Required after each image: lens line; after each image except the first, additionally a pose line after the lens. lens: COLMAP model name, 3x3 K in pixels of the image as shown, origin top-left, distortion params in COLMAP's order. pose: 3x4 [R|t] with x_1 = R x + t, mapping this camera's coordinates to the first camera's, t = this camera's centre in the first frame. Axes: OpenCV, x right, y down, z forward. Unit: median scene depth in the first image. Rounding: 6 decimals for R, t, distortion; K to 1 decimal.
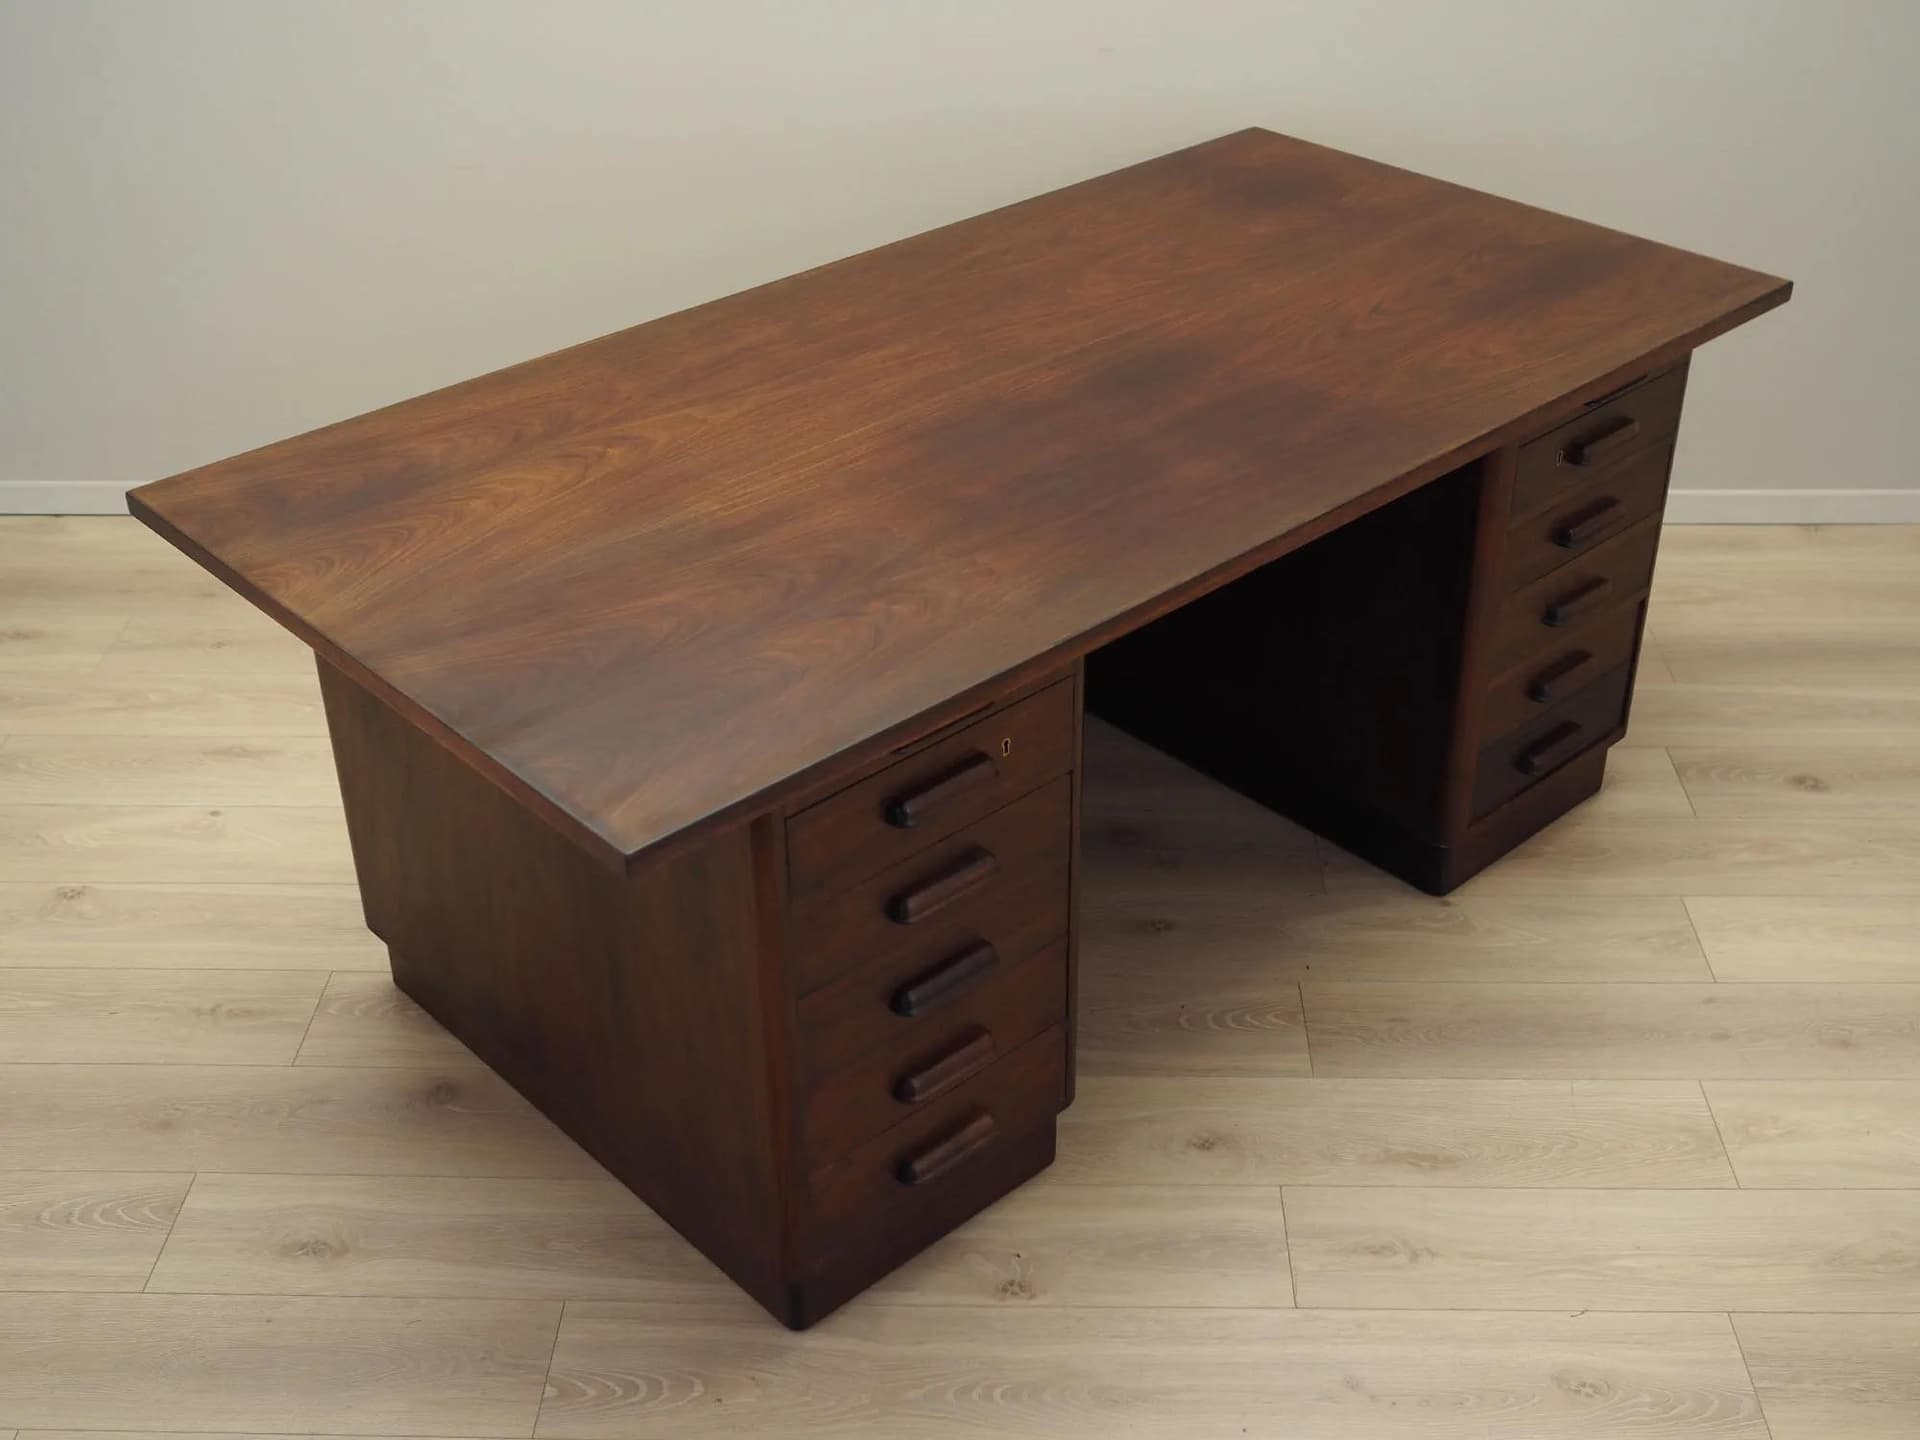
lens RADIAL K [[2035.9, 0, 958.2], [0, 2035.9, 826.1], [0, 0, 1]] dist [-0.001520, 0.034437]
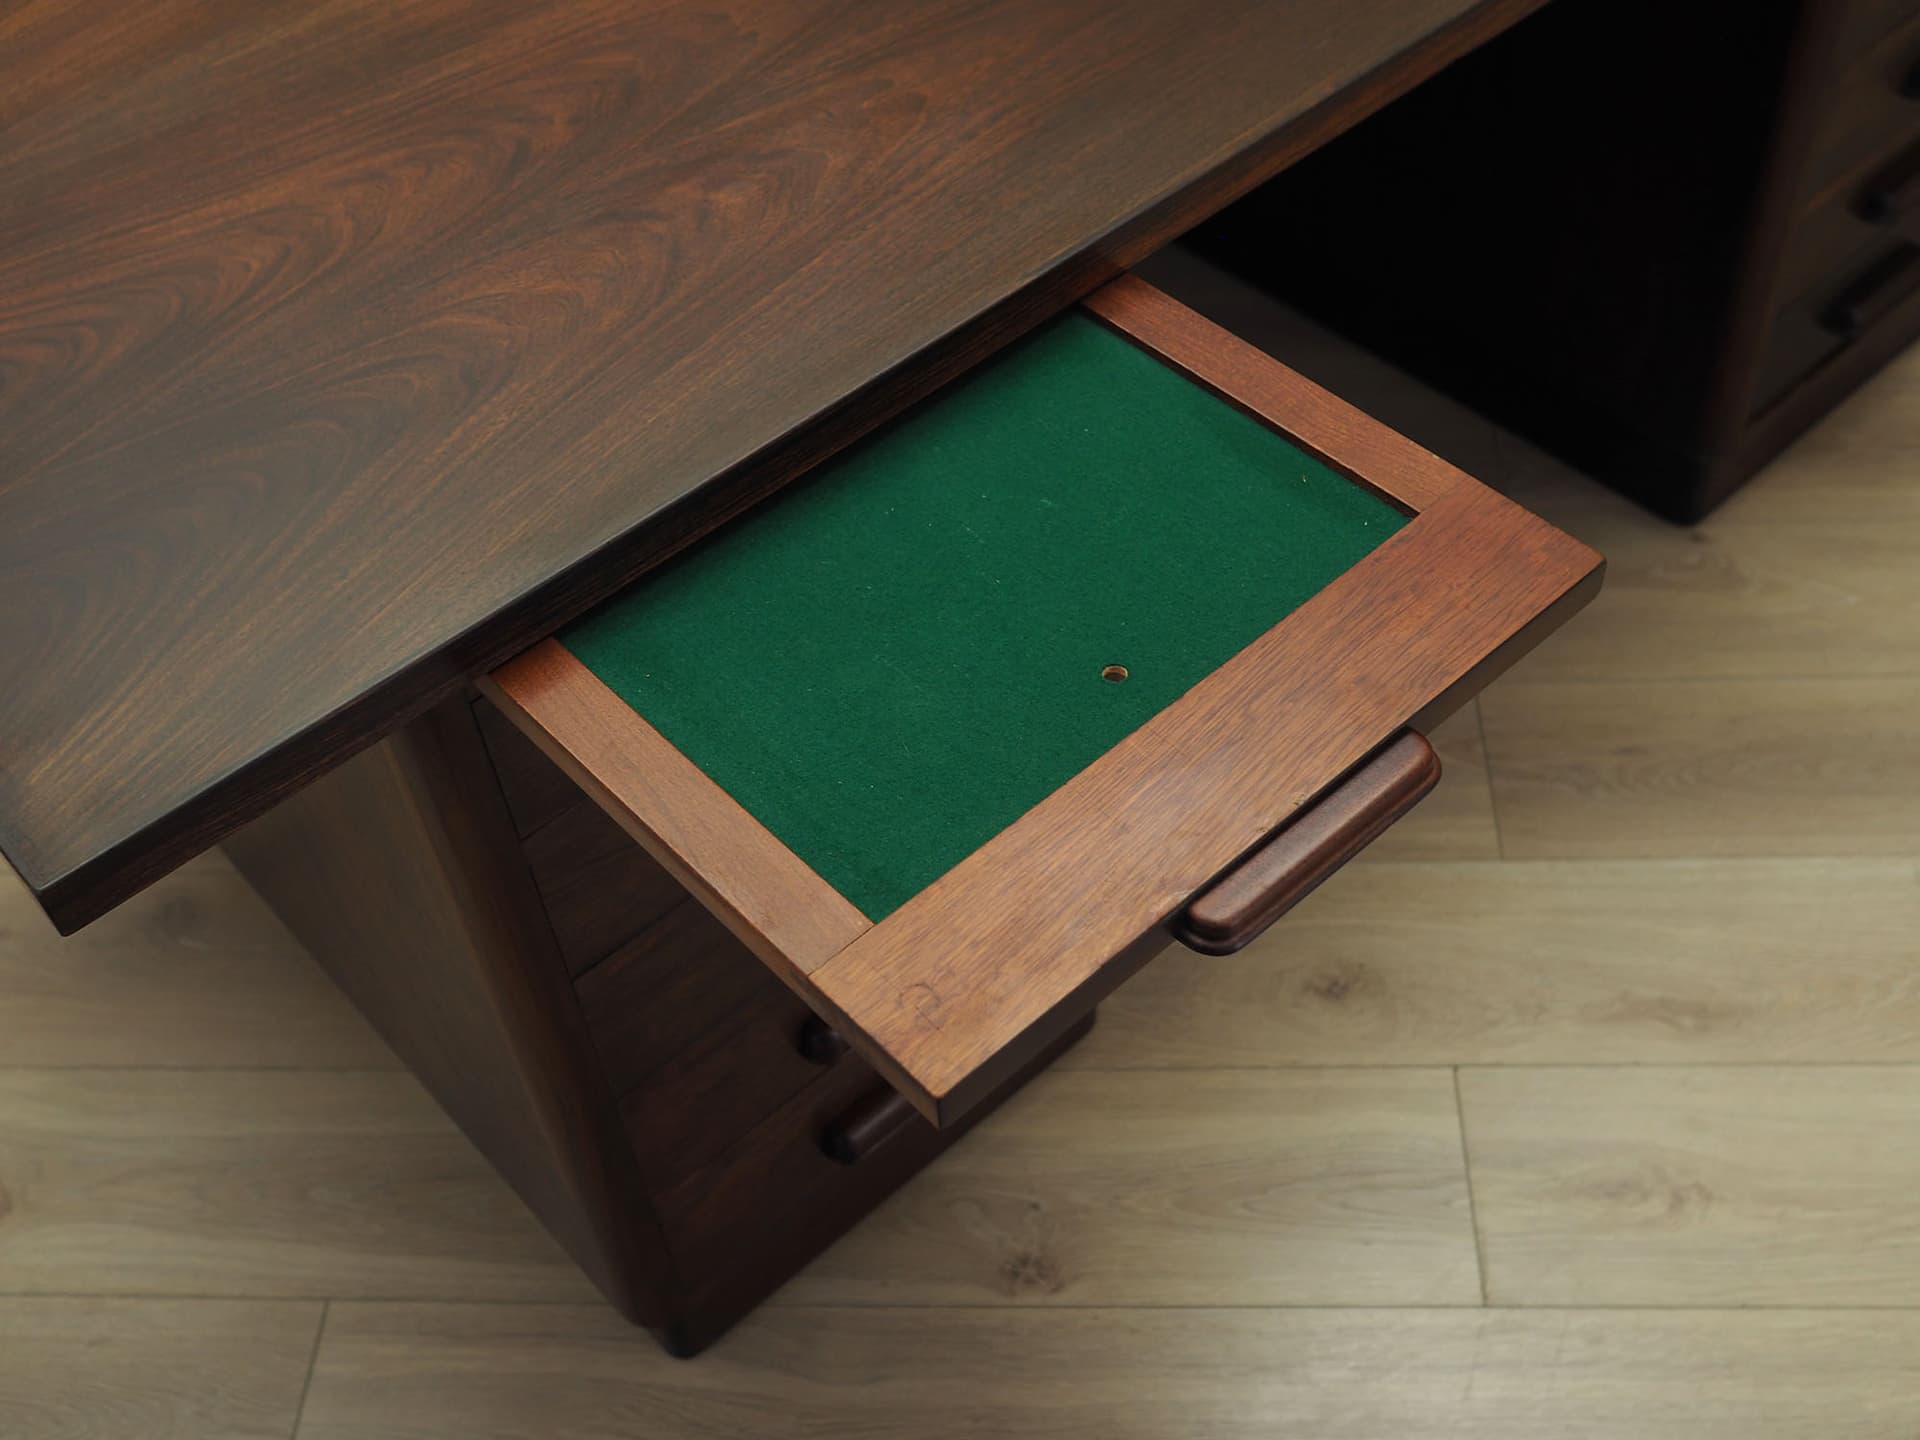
lens RADIAL K [[1994.7, 0, 944.3], [0, 1994.7, 721.8], [0, 0, 1]] dist [0.006546, 0.001003]
pose [[0.997730, -0.027618, -0.061416, 0.043206], [0.041323, 0.971222, 0.234564, -0.081767], [0.053171, -0.236569, 0.970159, 0.433415]]
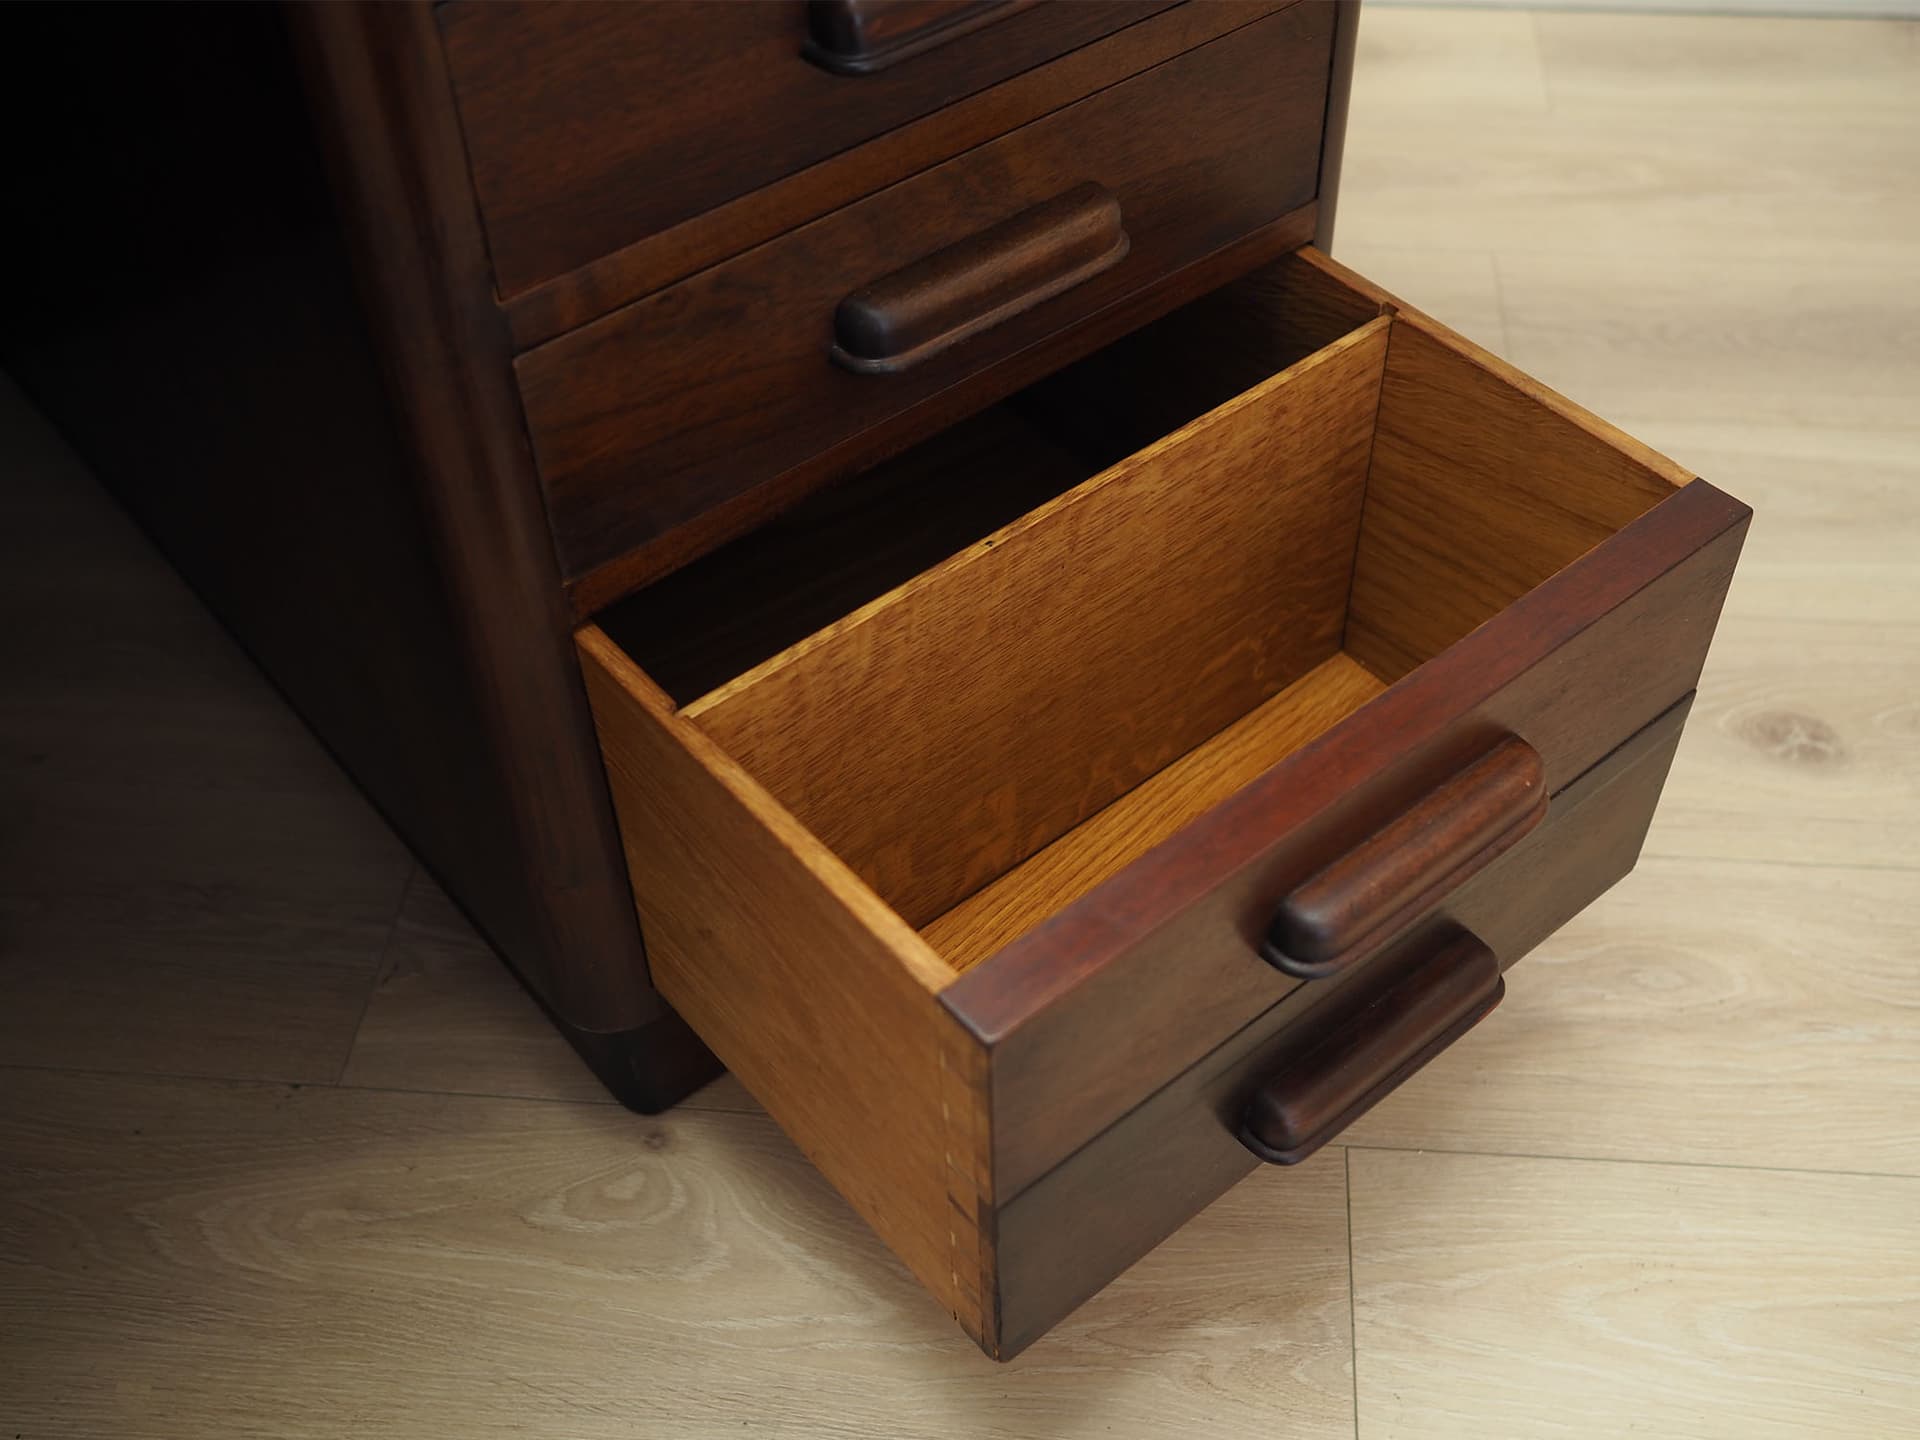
lens RADIAL K [[1801.0, 0, 1035.5], [0, 1801.0, 724.7], [0, 0, 1]] dist [-0.005421, -0.004024]
pose [[0.998473, 0.039341, -0.038782, 0.369951], [-0.029472, 0.973131, 0.228359, -0.121040], [0.046724, -0.226868, 0.972804, 0.855521]]
